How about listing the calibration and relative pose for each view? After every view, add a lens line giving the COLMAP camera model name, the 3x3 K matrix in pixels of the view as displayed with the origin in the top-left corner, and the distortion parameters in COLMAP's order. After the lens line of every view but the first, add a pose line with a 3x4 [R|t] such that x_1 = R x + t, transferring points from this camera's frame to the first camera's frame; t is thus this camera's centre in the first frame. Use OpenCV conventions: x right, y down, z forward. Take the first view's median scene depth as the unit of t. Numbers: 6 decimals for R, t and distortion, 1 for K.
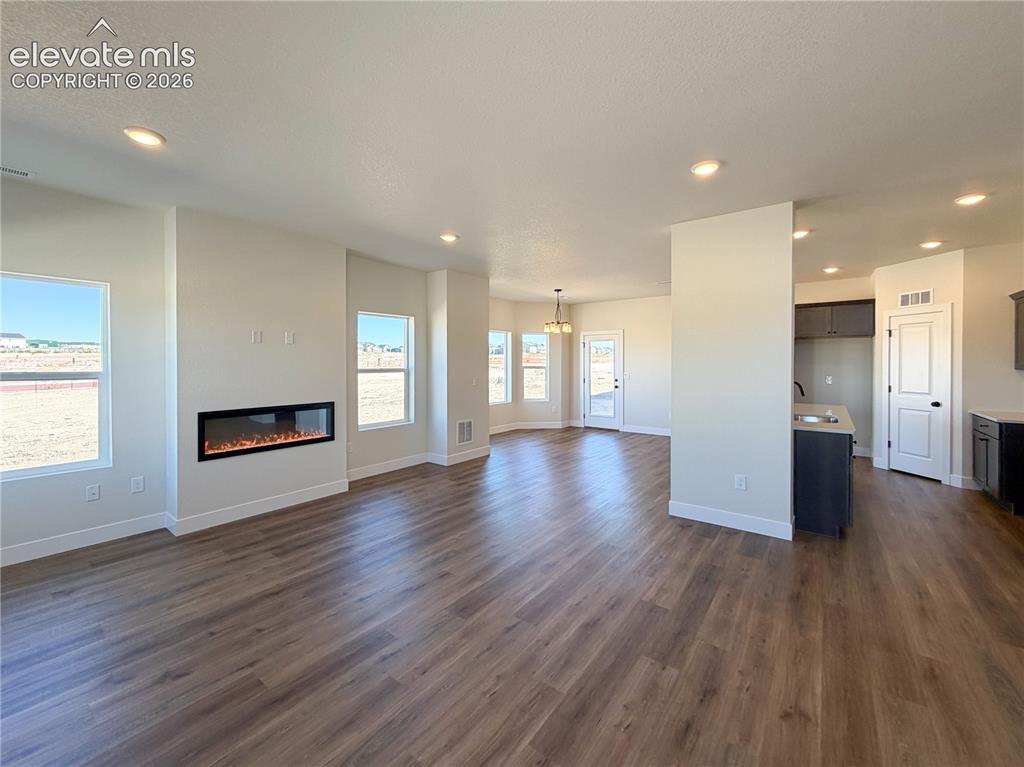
lens RADIAL K [[424.0, 0, 508.1], [0, 424.0, 366.2], [0, 0, 1]] dist [-0.000303, -0.000007]
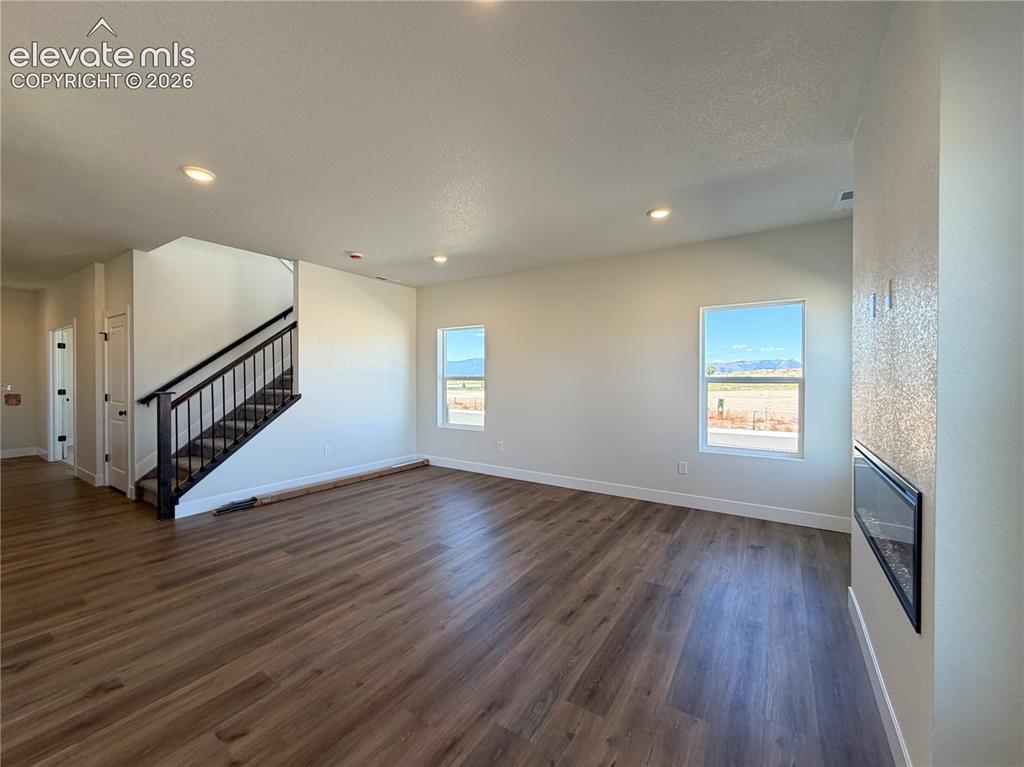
lens RADIAL K [[415.8, 0, 511.7], [0, 415.8, 377.2], [0, 0, 1]] dist [0.000985, 0.000593]
pose [[-0.997282, -0.002580, -0.073635, -0.170771], [-0.003542, 0.999910, 0.012941, 0.007330], [0.073595, 0.013166, -0.997201, 1.683840]]
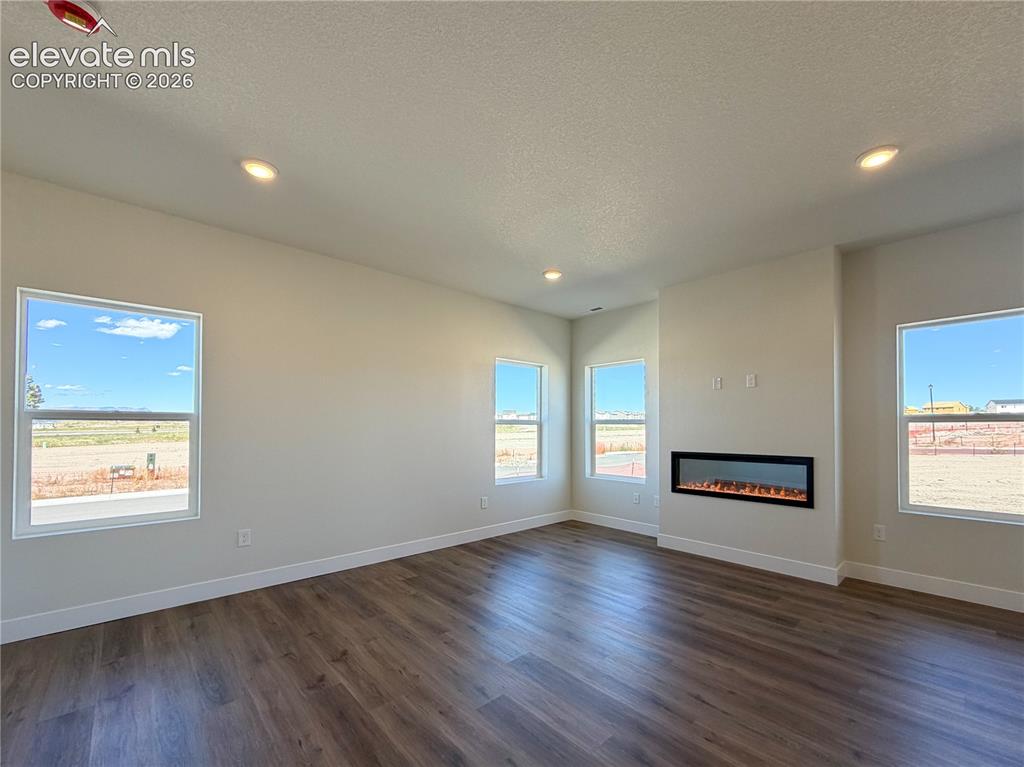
lens RADIAL K [[424.9, 0, 529.2], [0, 424.9, 422.0], [0, 0, 1]] dist [-0.000729, -0.000261]
pose [[-0.153832, -0.016439, -0.987960, 0.568163], [-0.012839, 0.999810, -0.014637, 0.050648], [0.988014, 0.010433, -0.154014, 0.829136]]
